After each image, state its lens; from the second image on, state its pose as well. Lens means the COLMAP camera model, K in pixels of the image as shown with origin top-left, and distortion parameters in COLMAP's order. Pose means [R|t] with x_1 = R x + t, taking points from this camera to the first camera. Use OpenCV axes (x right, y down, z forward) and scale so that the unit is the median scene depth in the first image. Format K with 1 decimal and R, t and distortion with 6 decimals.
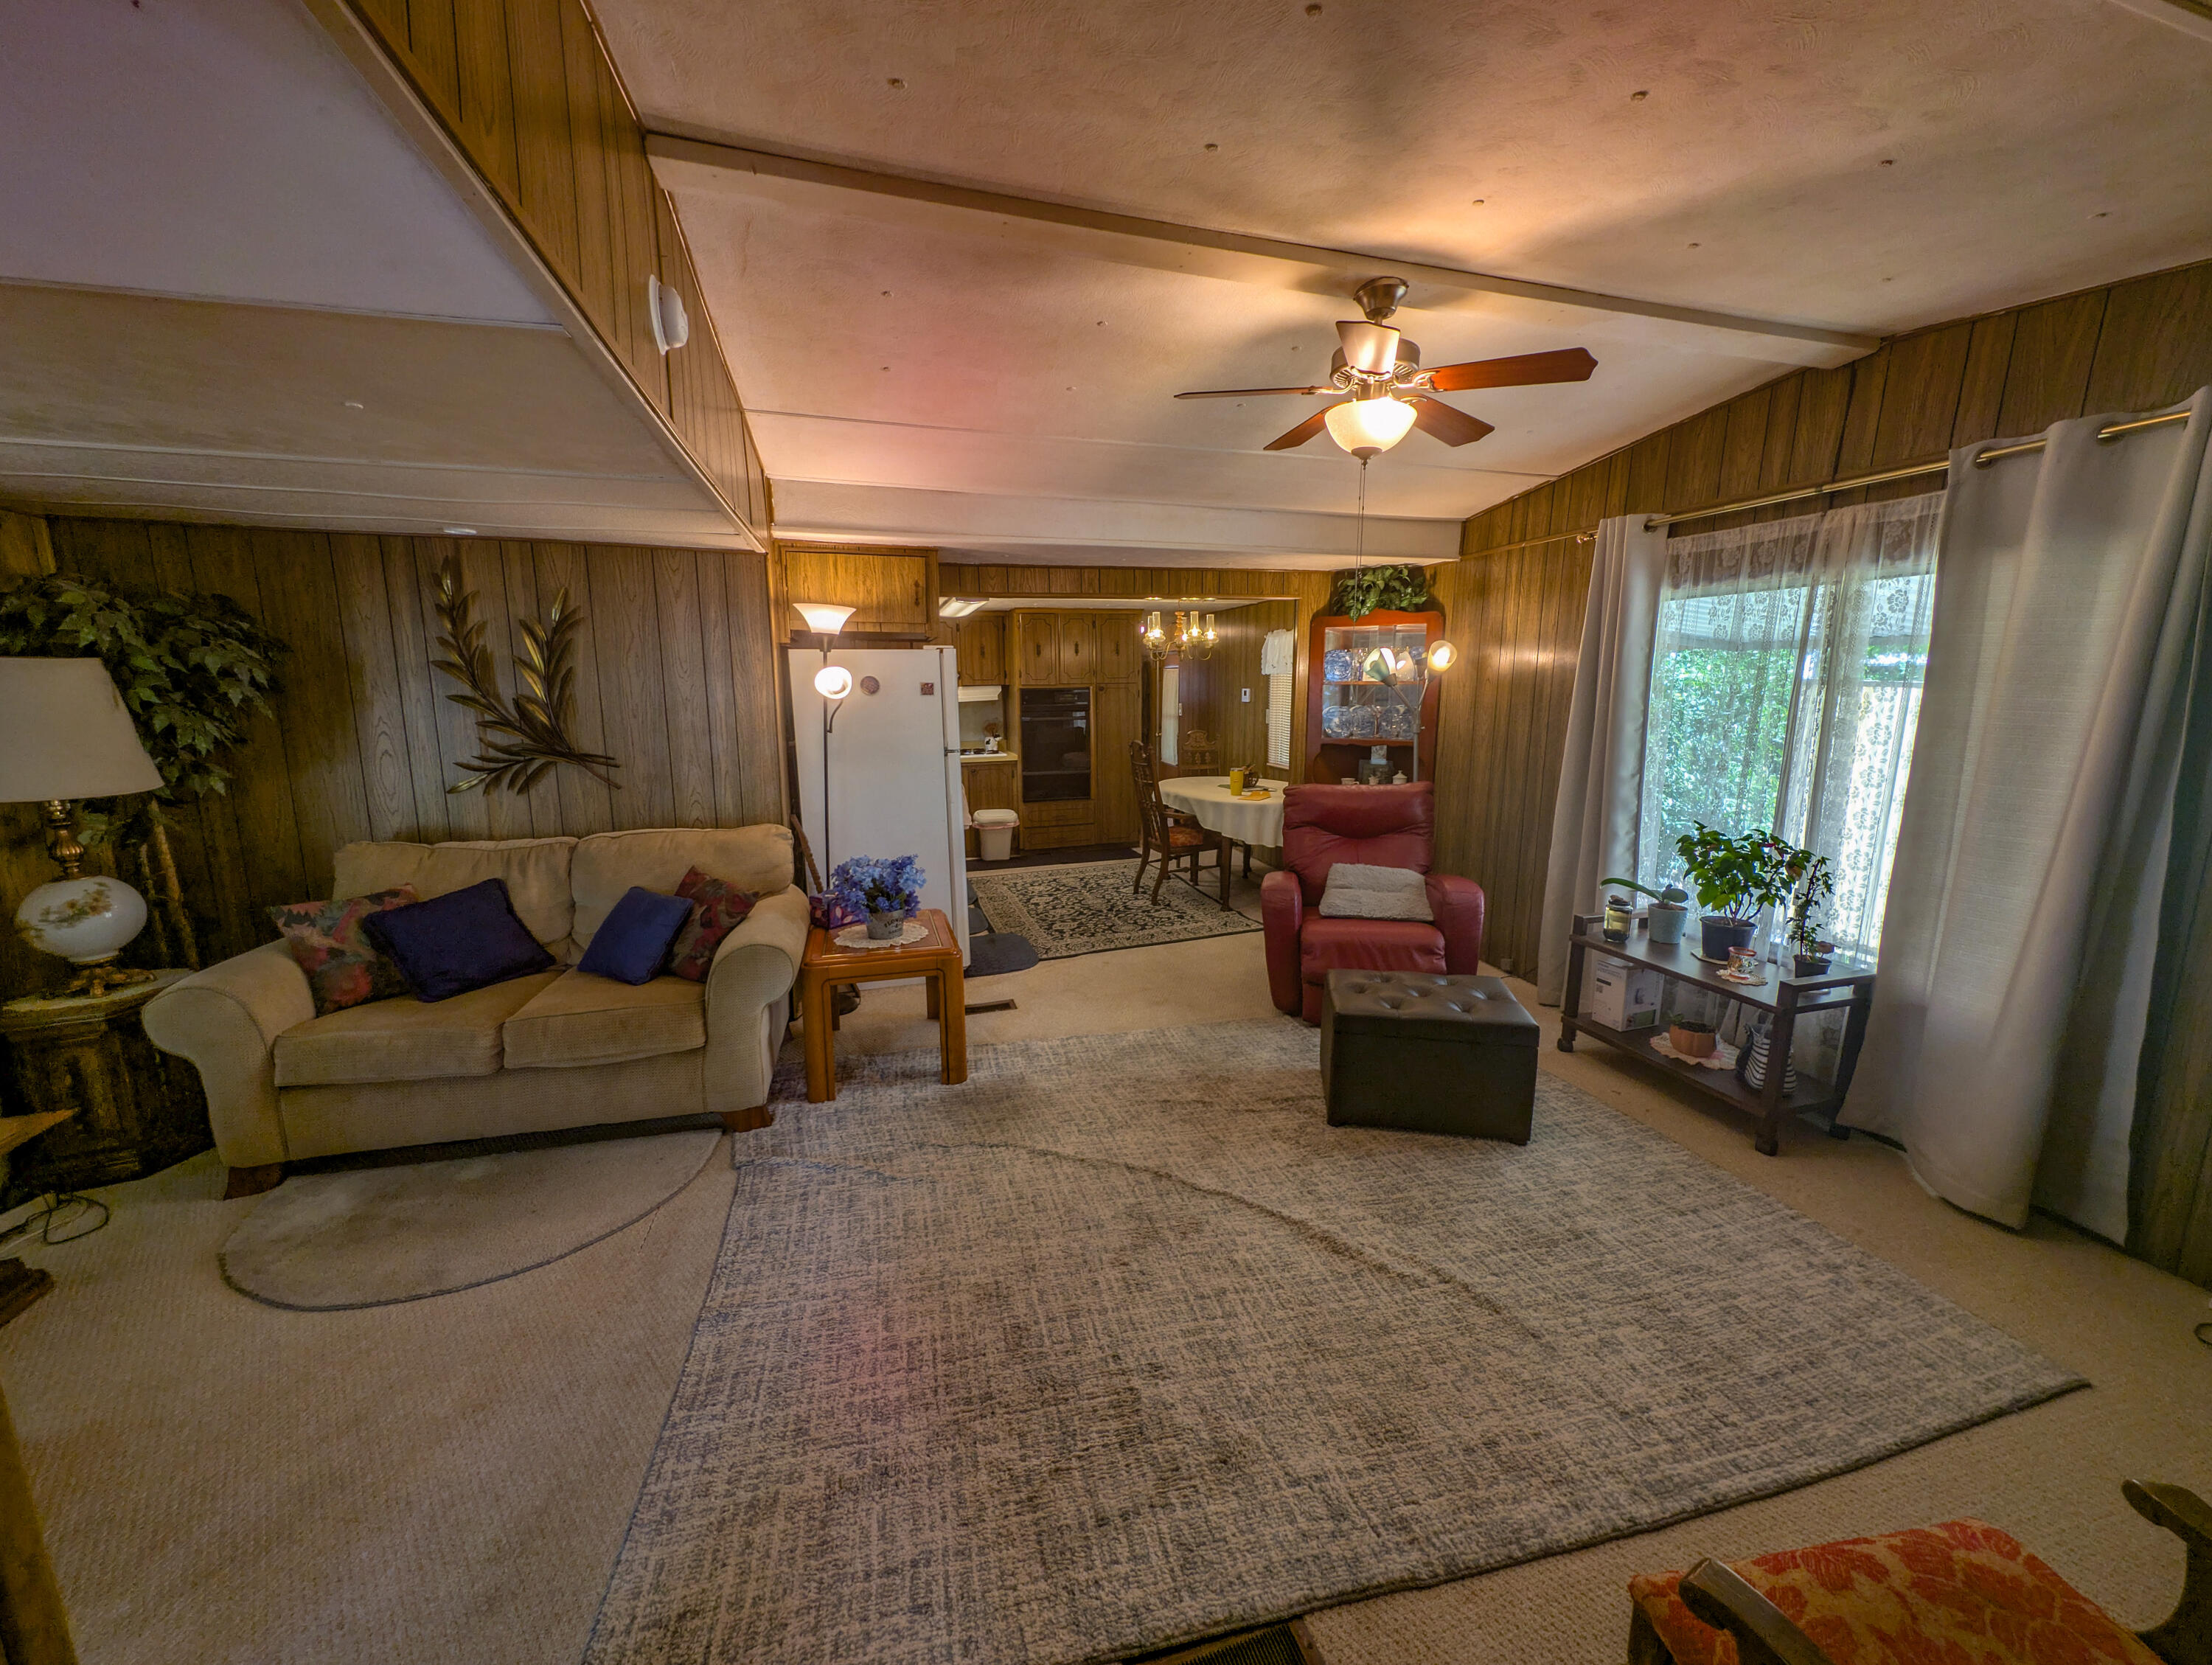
lens RADIAL K [[829.4, 0, 1107.7], [0, 829.4, 827.8], [0, 0, 1]] dist [0.001383, -0.001410]
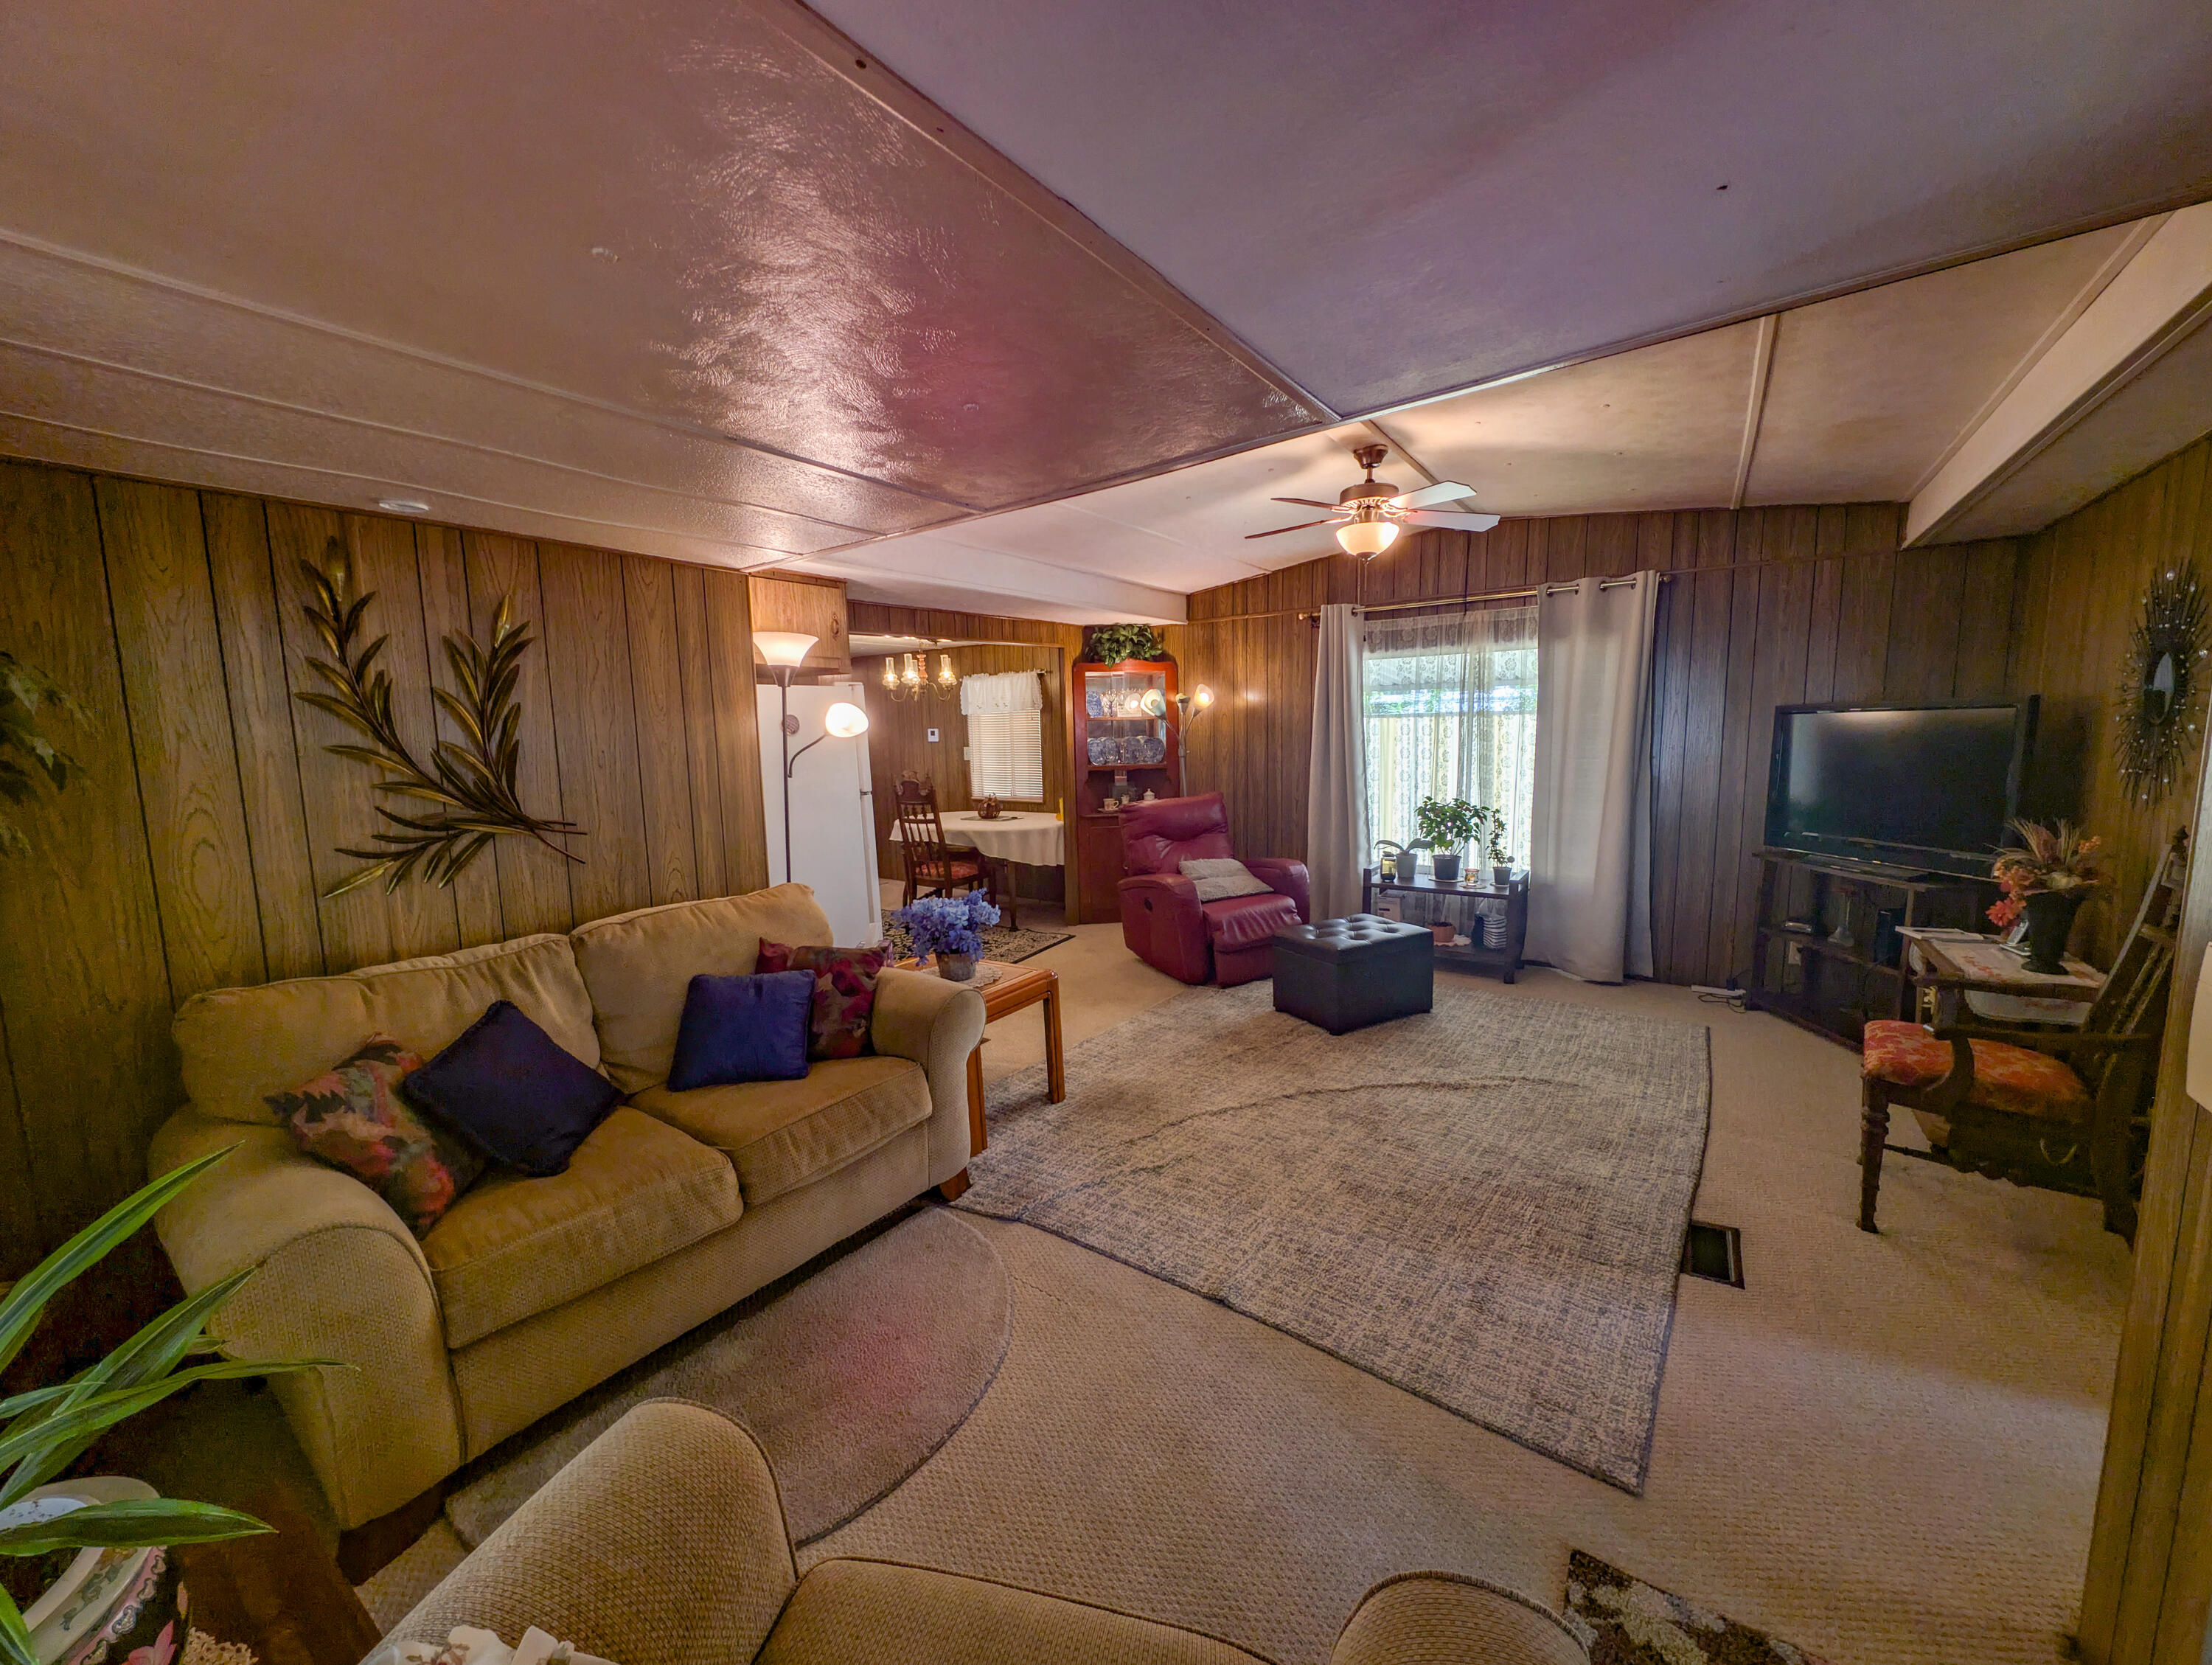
lens RADIAL K [[829.4, 0, 1106.1], [0, 829.4, 826.9], [0, 0, 1]] dist [0.001383, -0.001410]
pose [[0.780759, -0.093647, 0.617774, -0.797124], [0.128742, 0.991601, -0.012393, -0.010642], [-0.611425, 0.089210, 0.786258, 0.130217]]
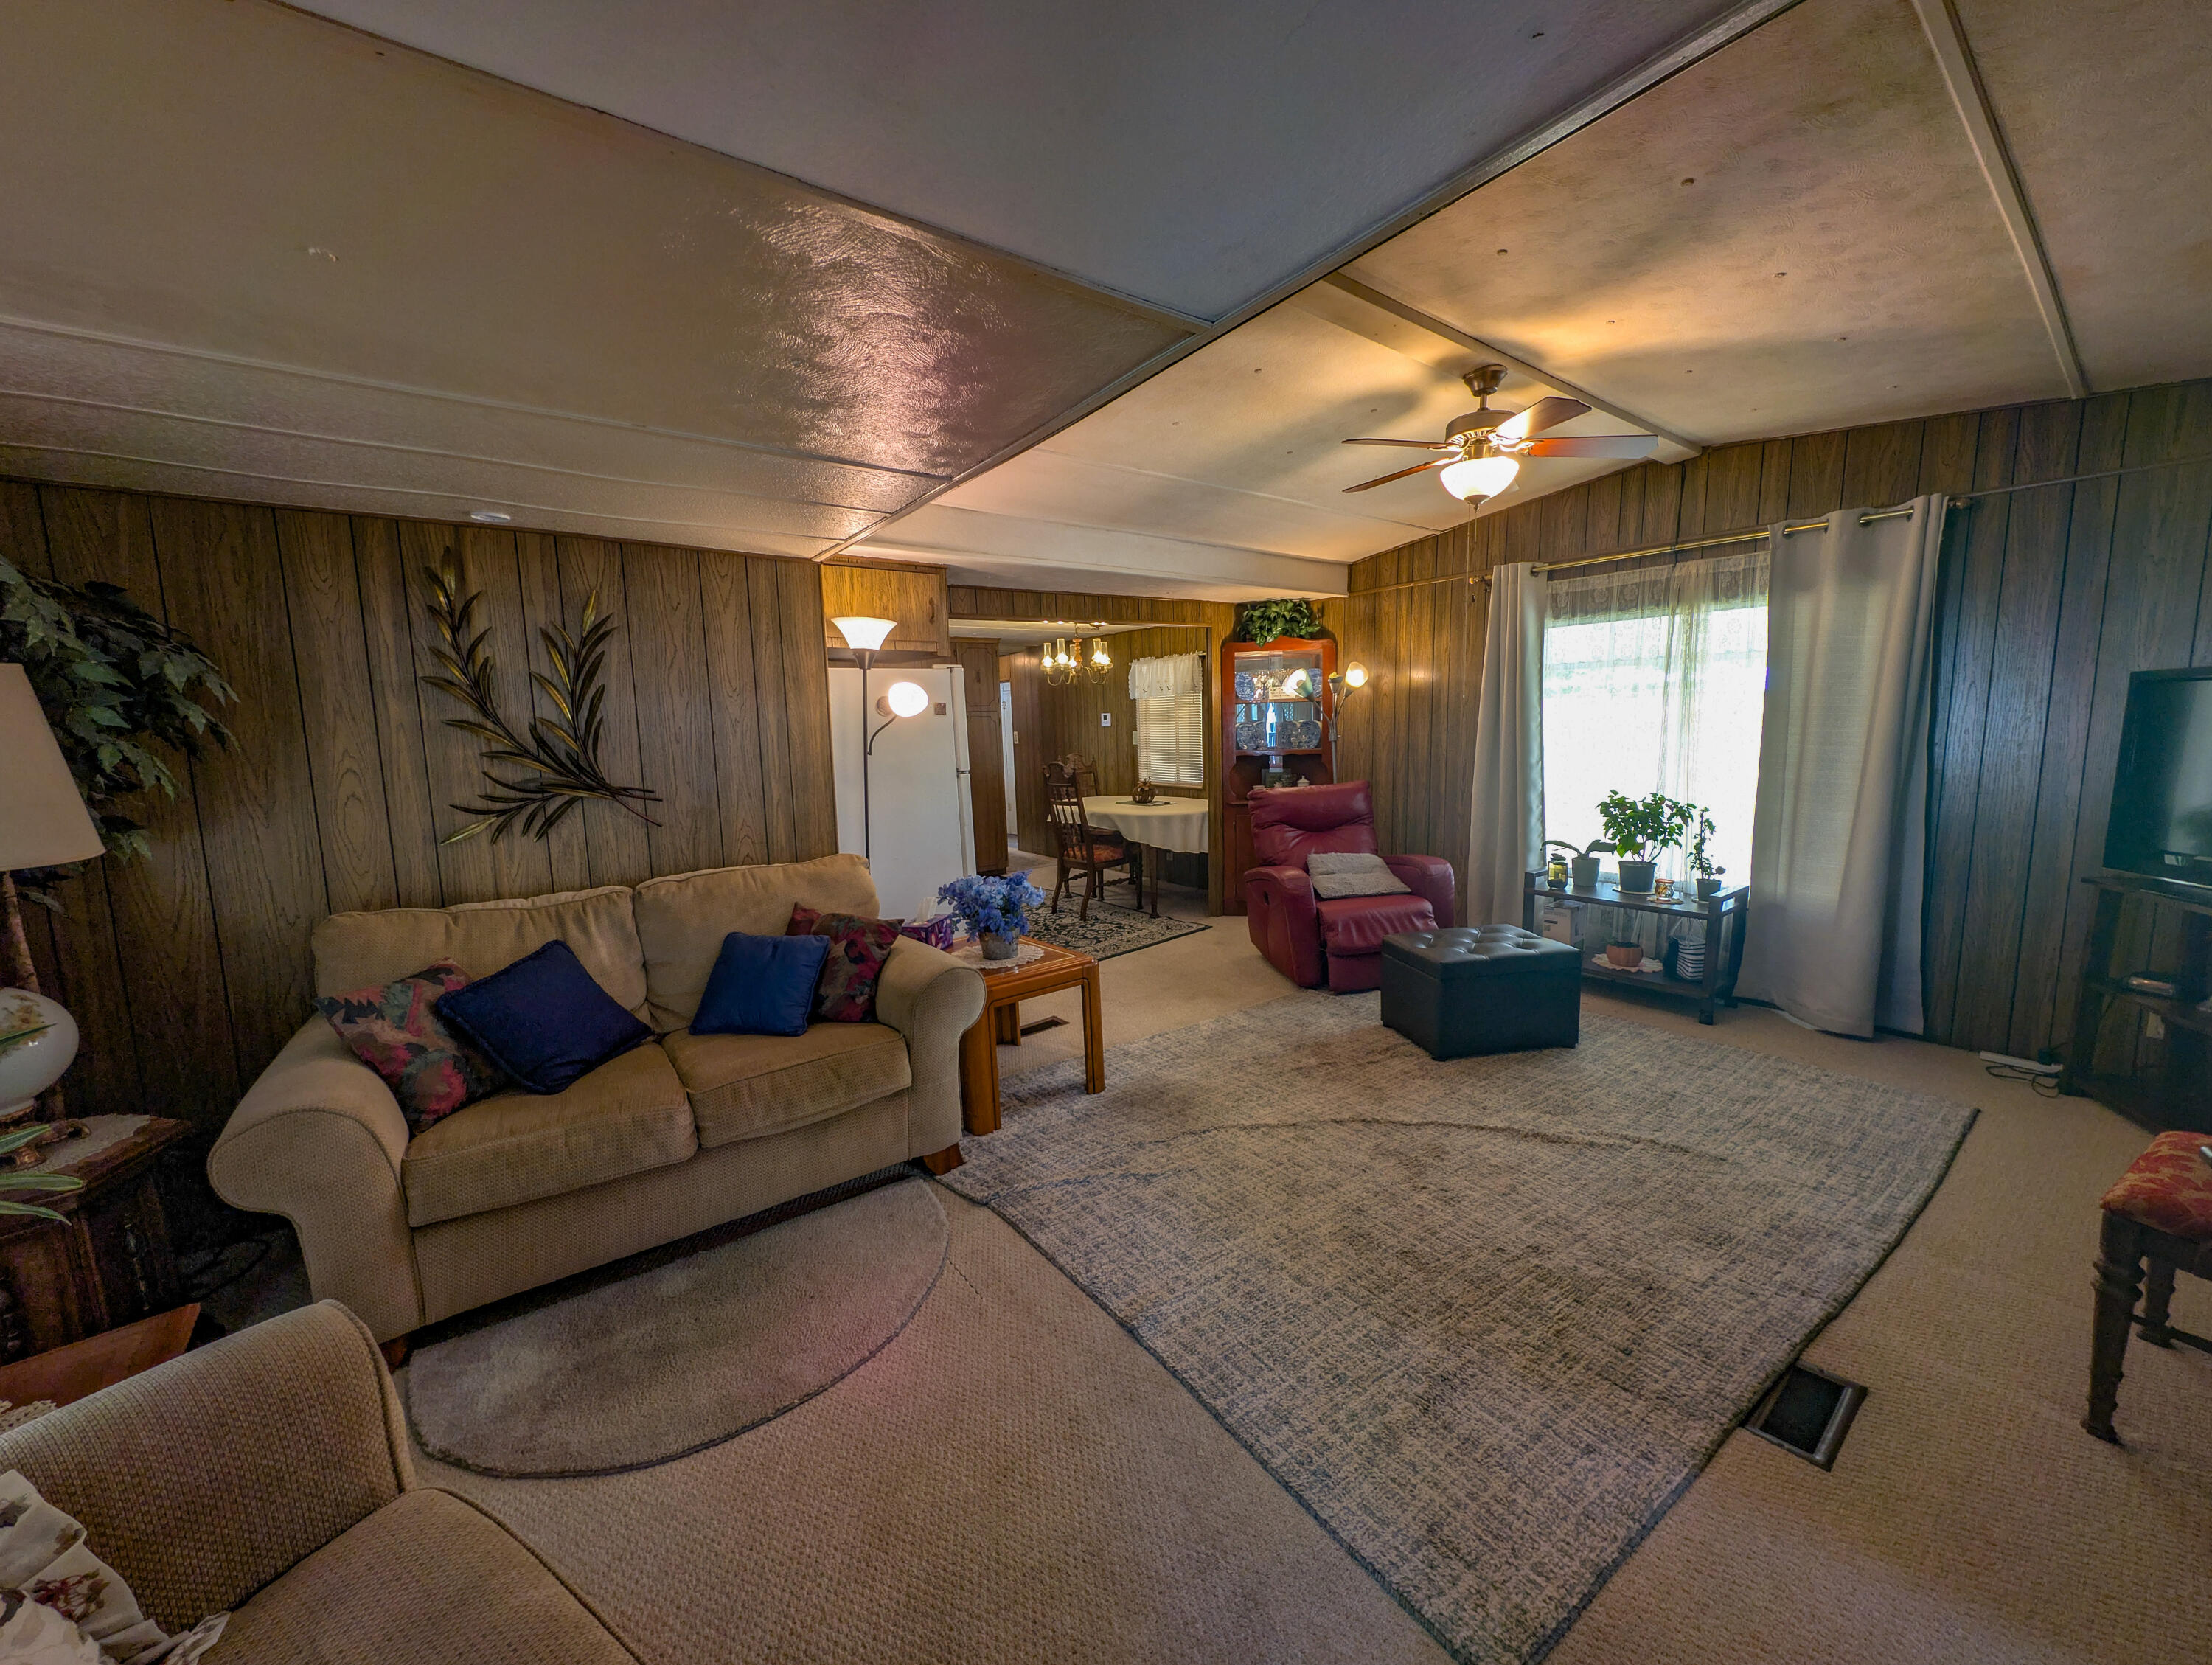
lens RADIAL K [[829.4, 0, 1106.5], [0, 829.4, 827.4], [0, 0, 1]] dist [0.001383, -0.001410]
pose [[0.932003, -0.069783, 0.355670, -0.542918], [0.086386, 0.995779, -0.030994, 0.023796], [-0.352006, 0.059611, 0.934098, 0.045856]]
